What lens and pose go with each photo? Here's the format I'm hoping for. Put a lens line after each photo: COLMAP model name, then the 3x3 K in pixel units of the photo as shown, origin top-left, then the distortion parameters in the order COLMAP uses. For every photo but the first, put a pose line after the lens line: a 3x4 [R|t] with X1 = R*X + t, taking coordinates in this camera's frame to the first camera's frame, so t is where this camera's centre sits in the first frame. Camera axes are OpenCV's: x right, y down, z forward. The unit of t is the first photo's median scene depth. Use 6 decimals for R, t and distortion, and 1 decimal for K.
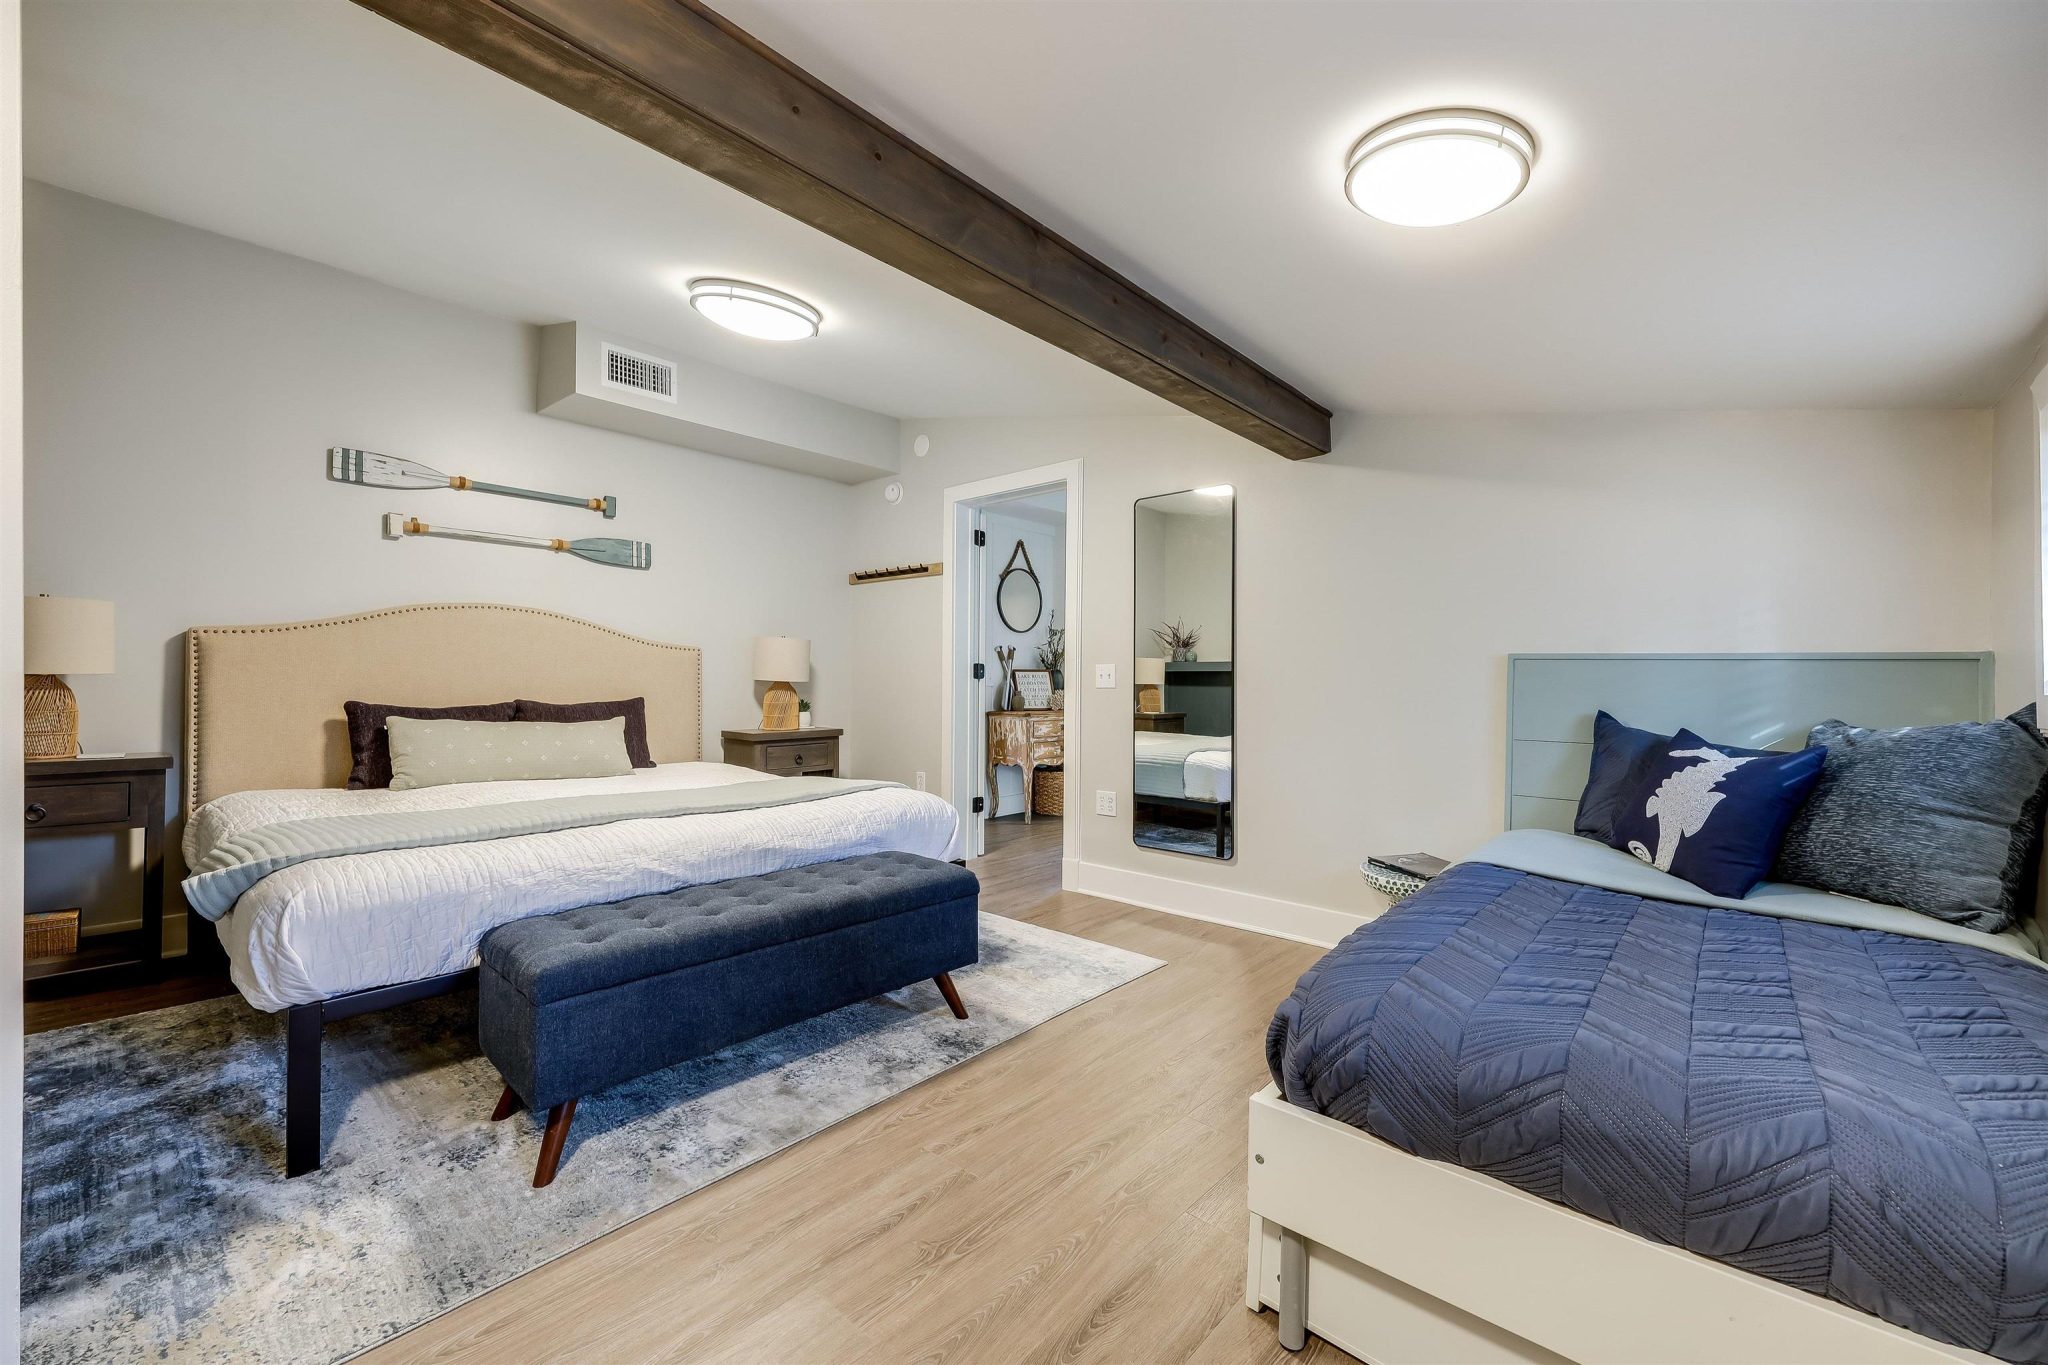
lens RADIAL K [[820.1, 0, 1019.2], [0, 820.1, 682.3], [0, 0, 1]] dist [0.002848, 0.000359]
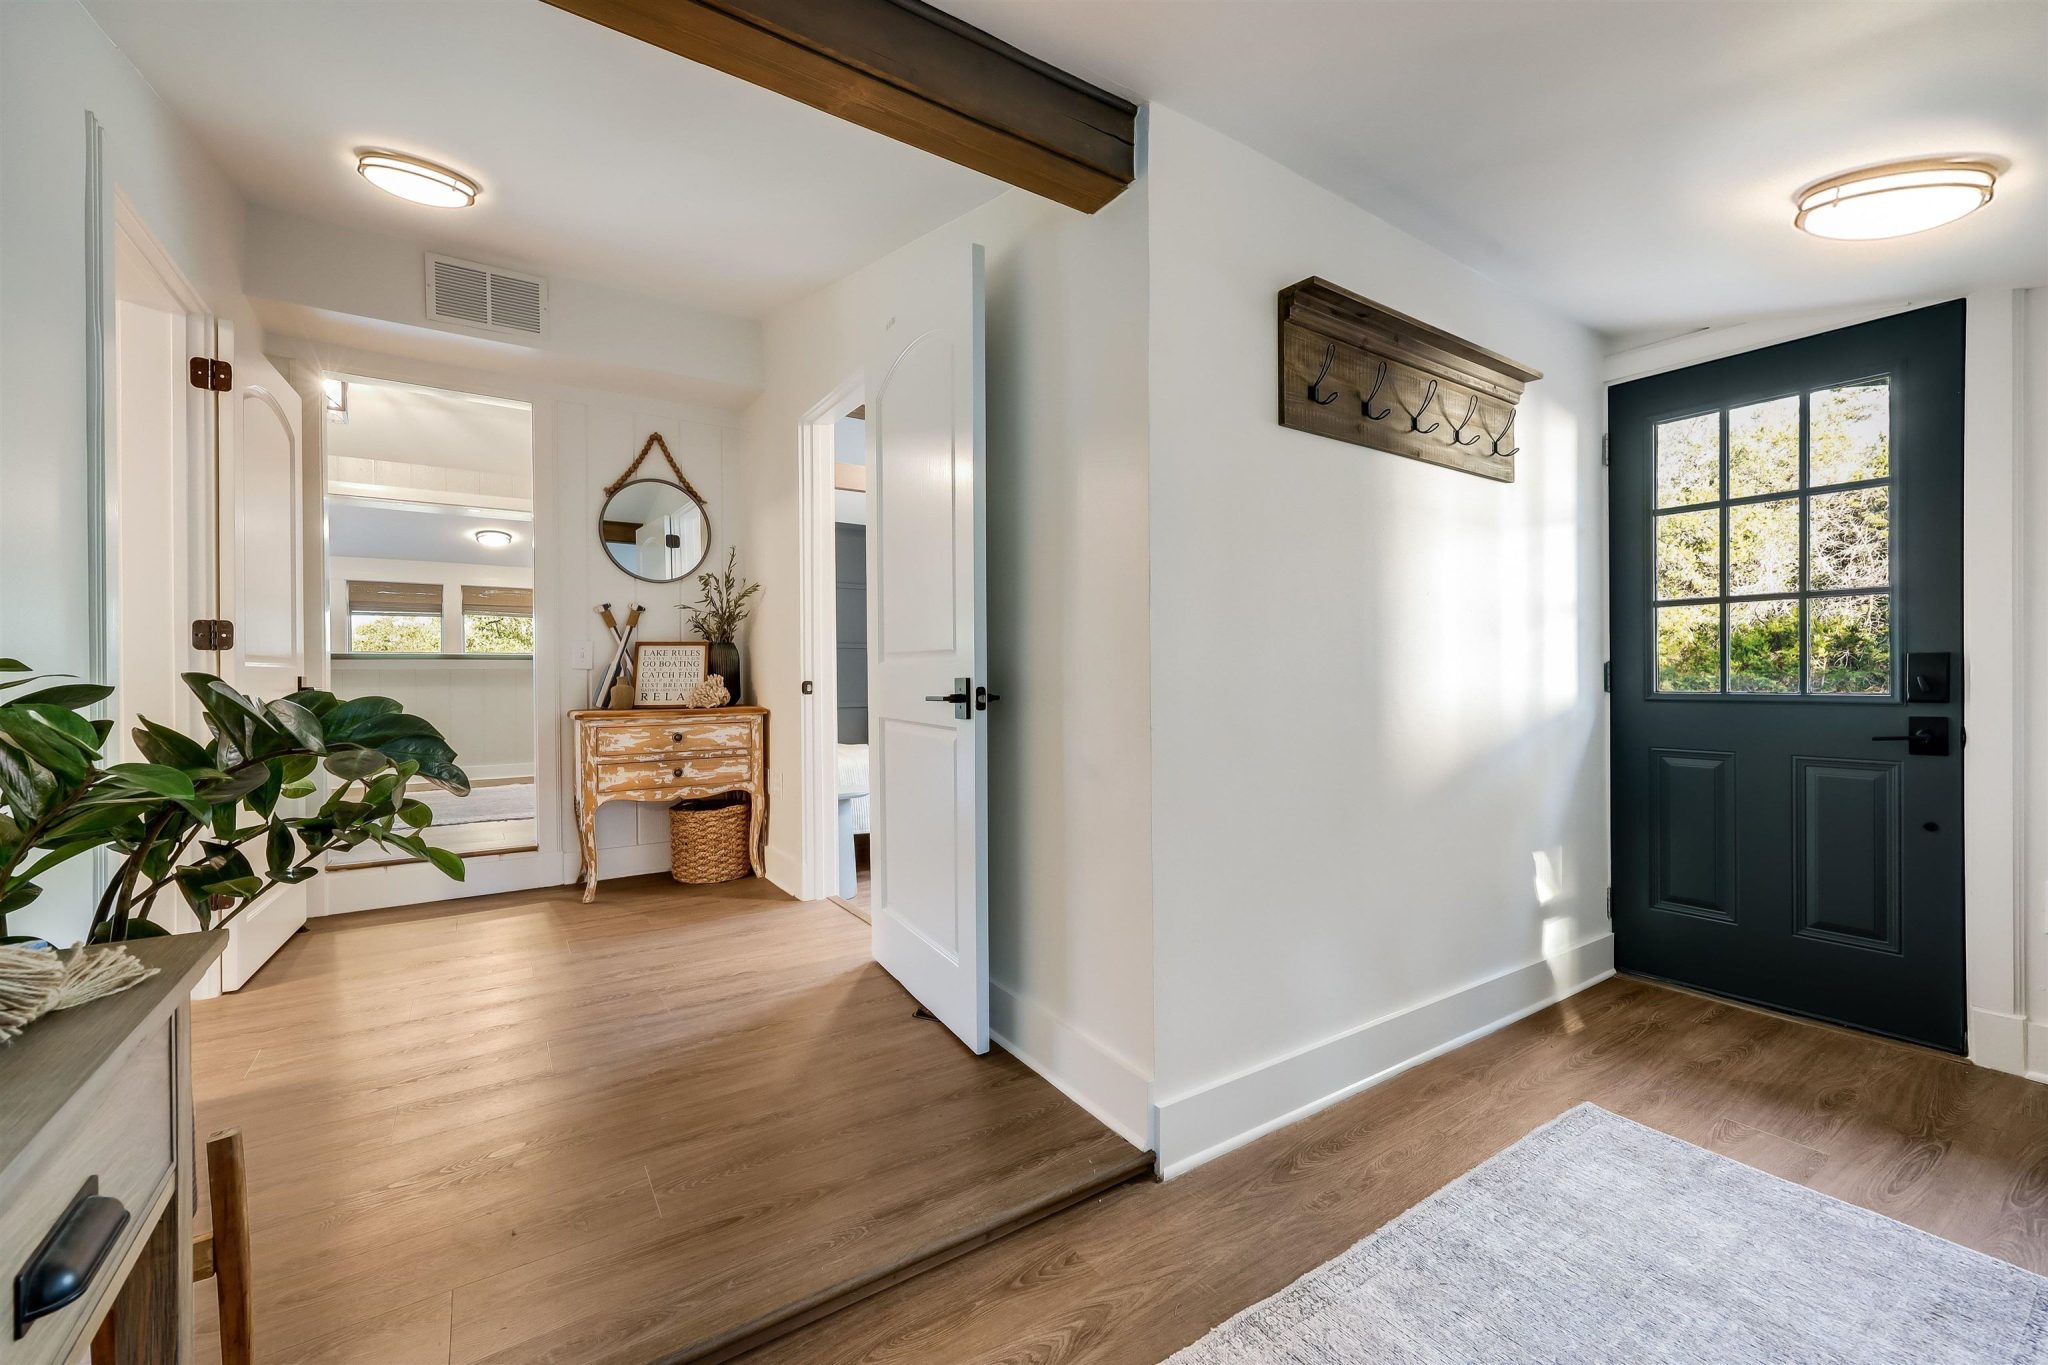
lens RADIAL K [[820.1, 0, 1024.6], [0, 820.1, 679.7], [0, 0, 1]] dist [0.002848, 0.000359]
pose [[0.971363, -0.001914, -0.237594, 0.420512], [0.005010, 0.999910, 0.012428, 0.006901], [0.237549, -0.013262, 0.971285, 0.467109]]
